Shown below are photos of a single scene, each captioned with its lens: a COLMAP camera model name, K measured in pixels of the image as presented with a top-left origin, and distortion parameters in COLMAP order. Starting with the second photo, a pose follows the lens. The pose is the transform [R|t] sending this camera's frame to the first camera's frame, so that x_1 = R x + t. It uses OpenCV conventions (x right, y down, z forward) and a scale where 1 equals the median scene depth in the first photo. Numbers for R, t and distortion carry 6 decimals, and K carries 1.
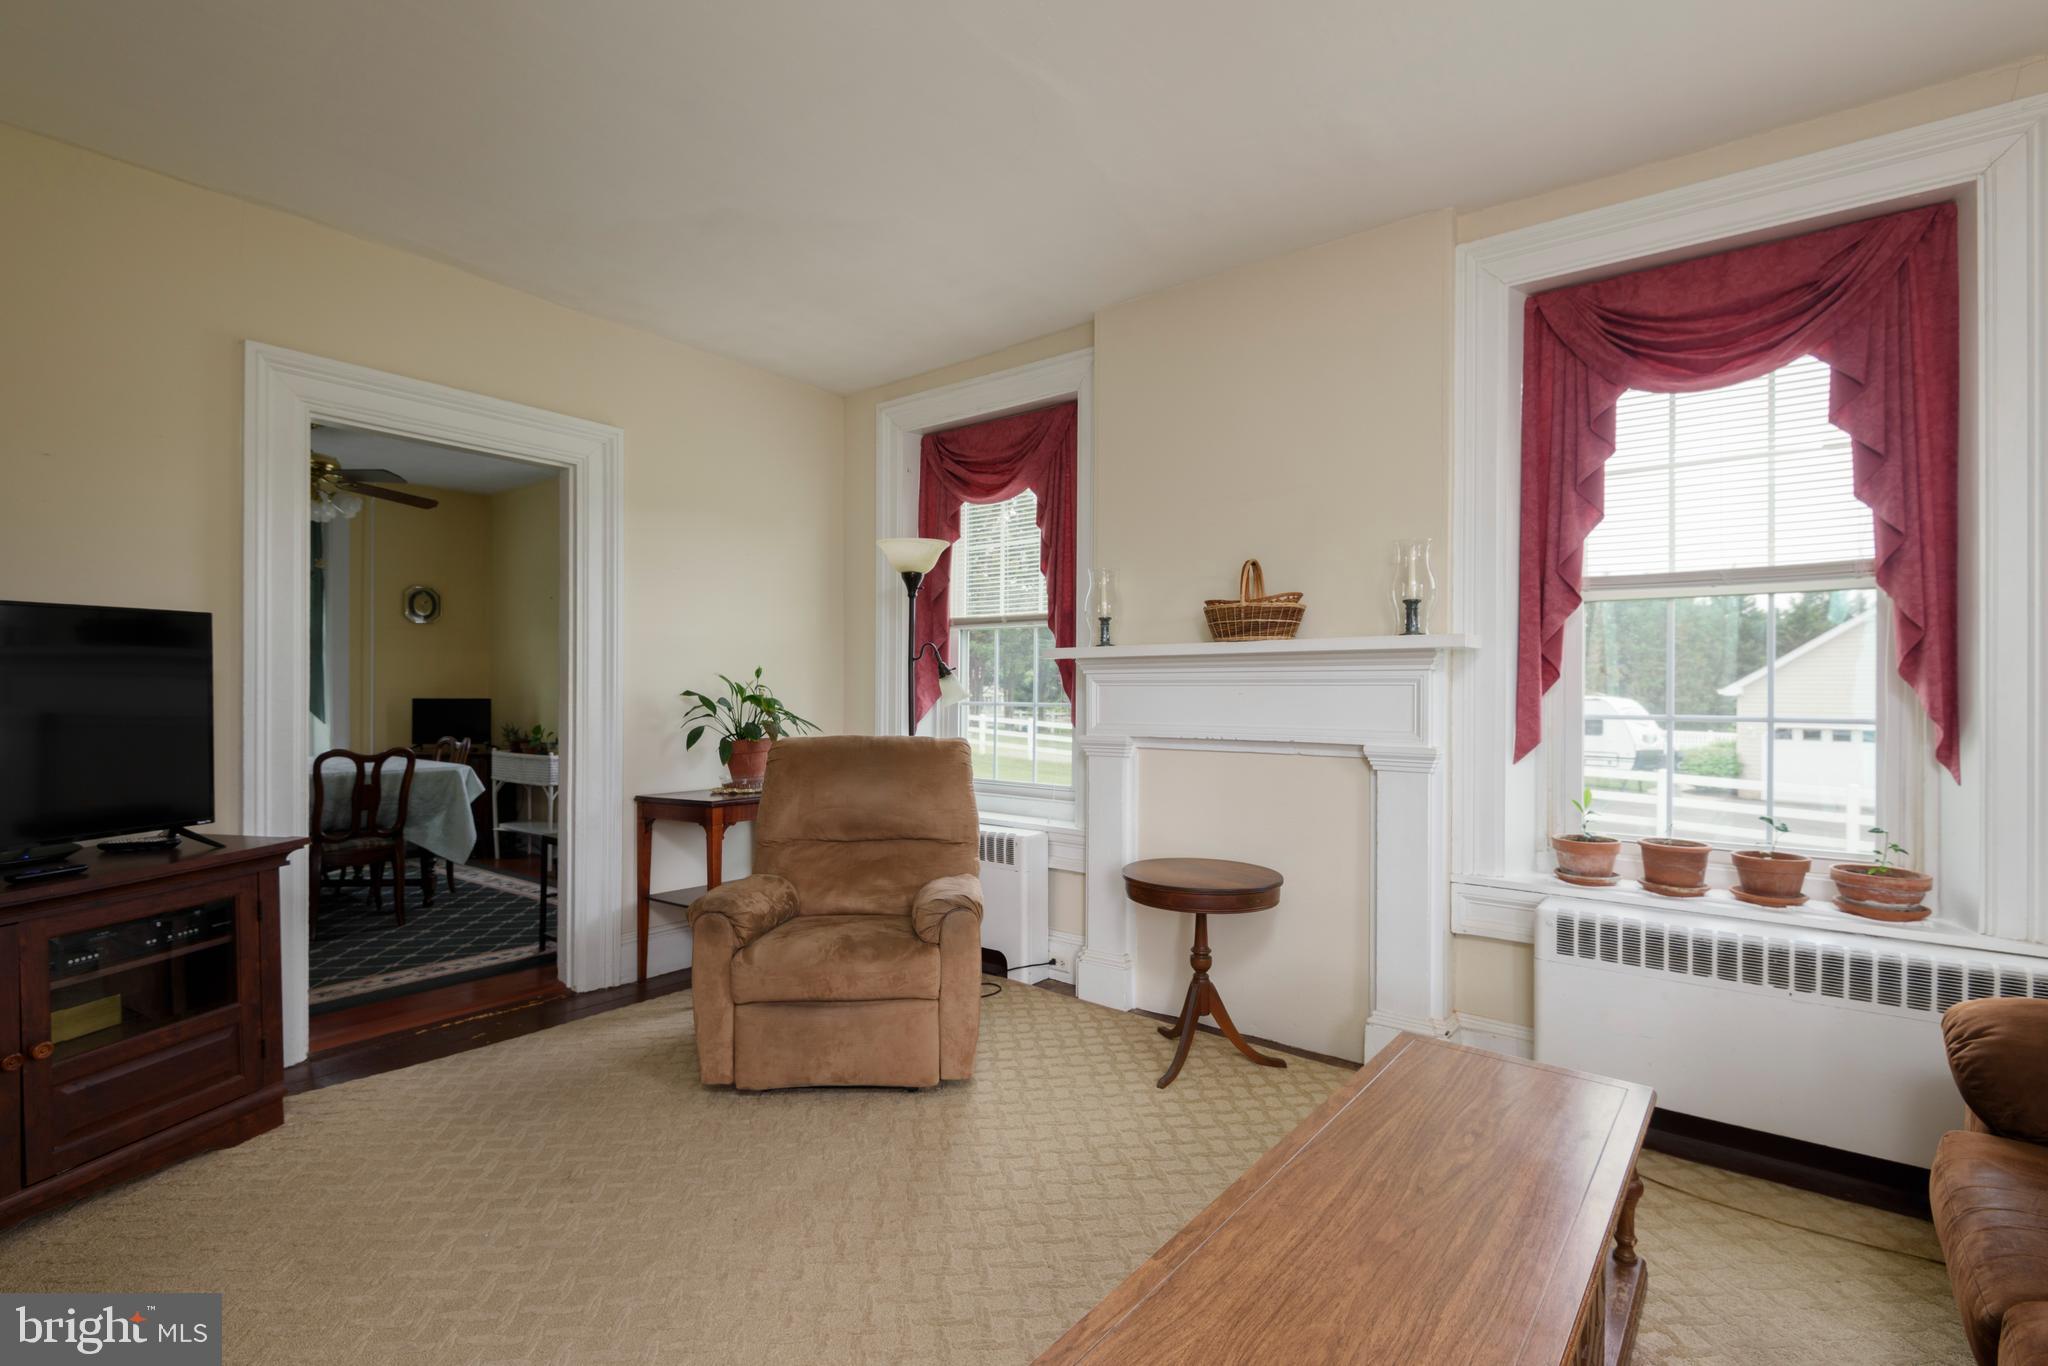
lens RADIAL K [[954.8, 0, 1024.0], [0, 954.8, 683.0], [0, 0, 1]] dist [0.002782, 0.000133]
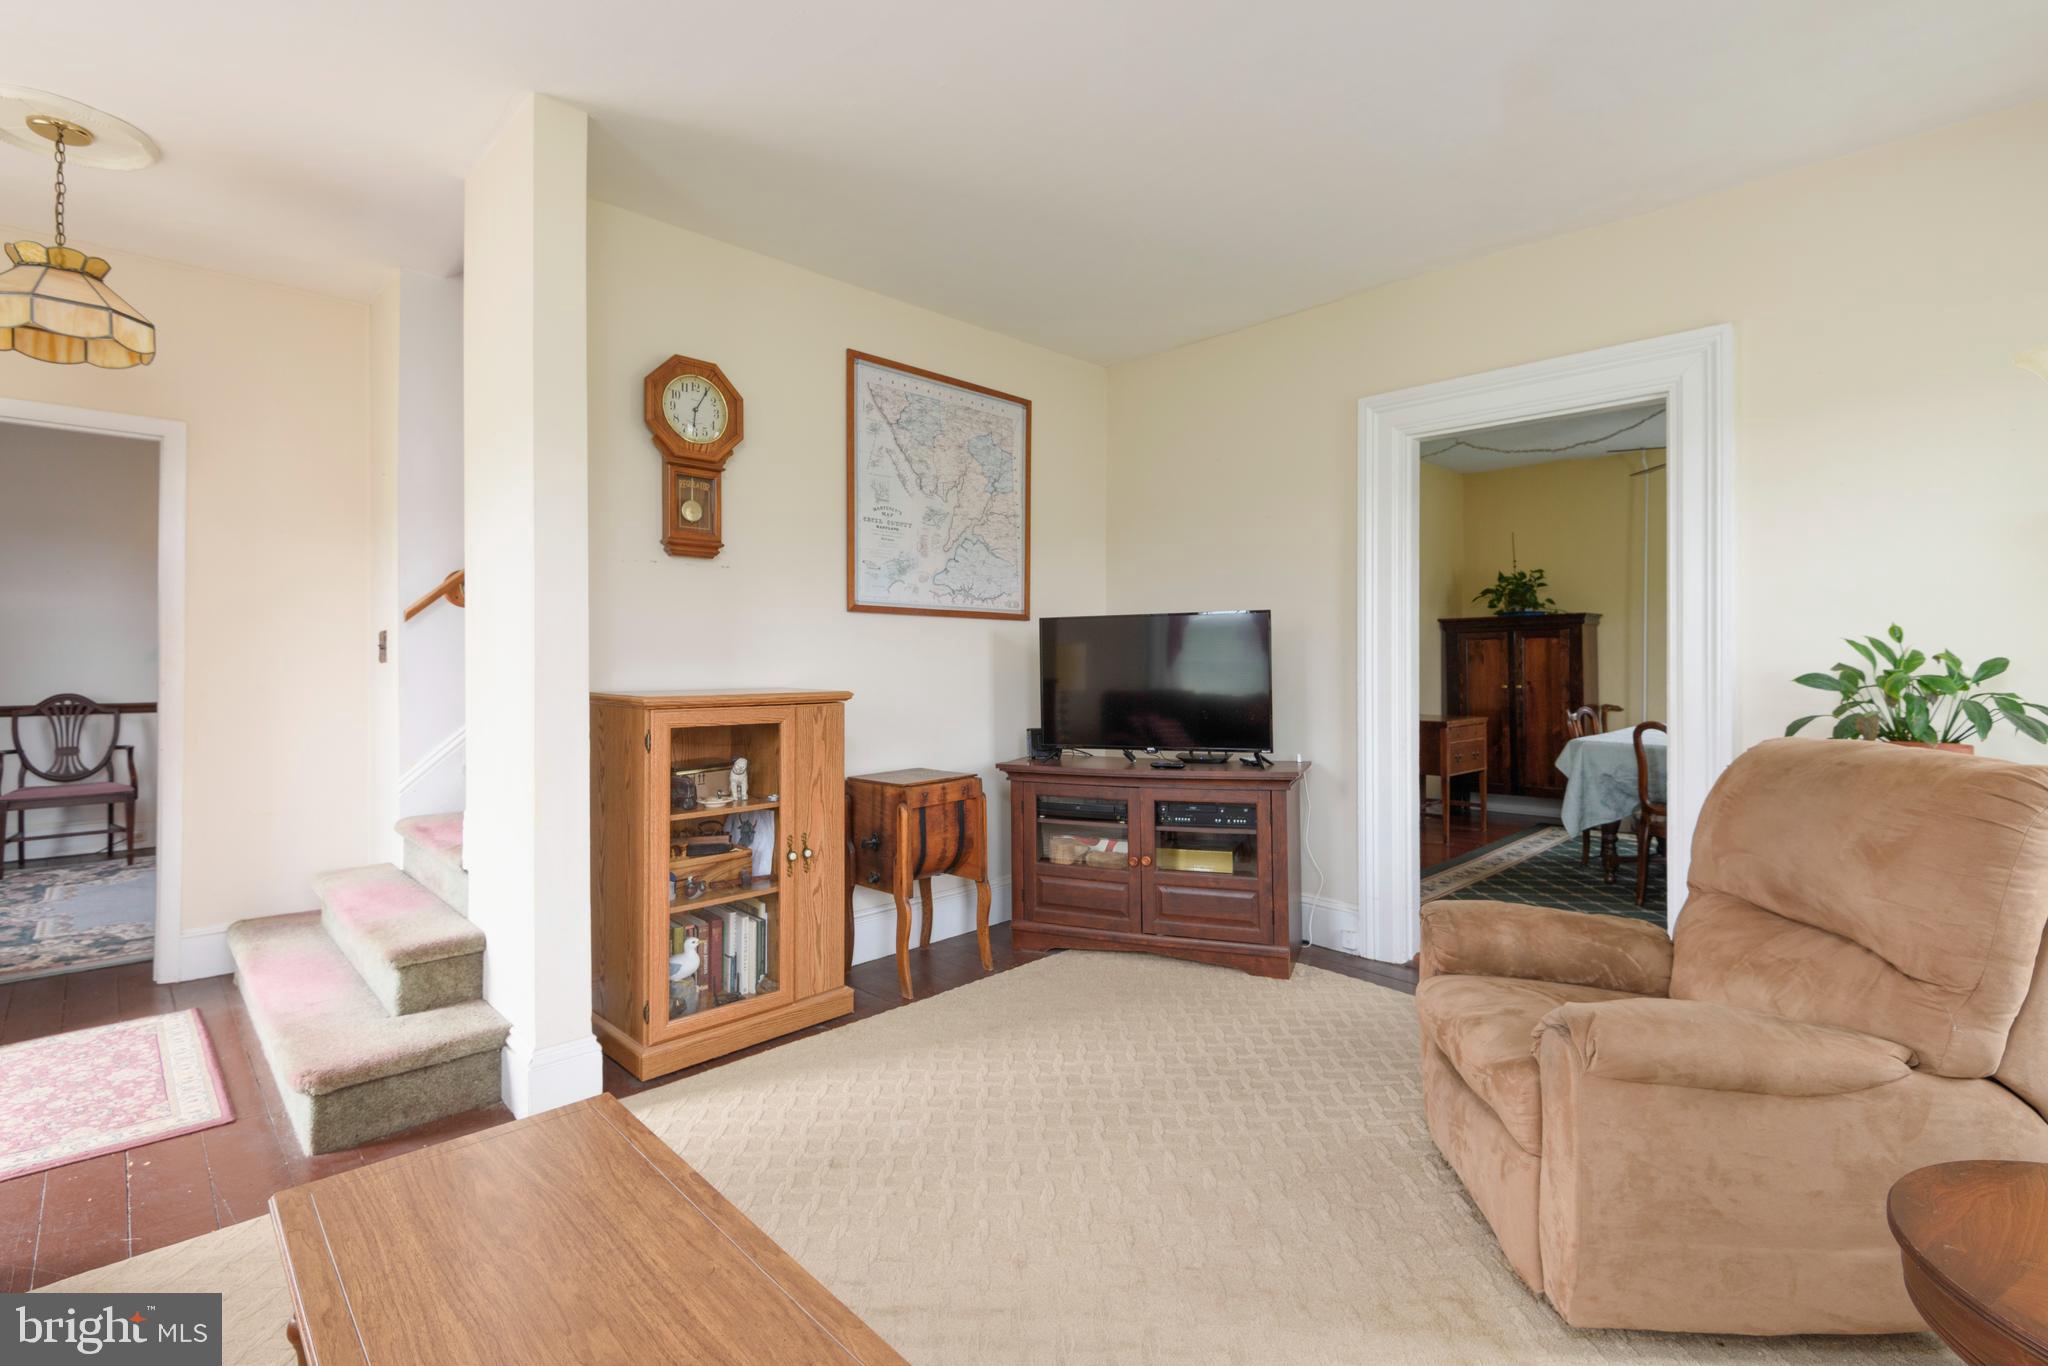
lens RADIAL K [[946.8, 0, 1018.8], [0, 946.8, 654.8], [0, 0, 1]] dist [0.001671, -0.000187]
pose [[-0.147748, -0.007501, -0.988997, 0.652516], [0.005101, 0.999952, -0.008346, 0.006335], [0.989012, -0.006278, -0.147703, 0.856453]]
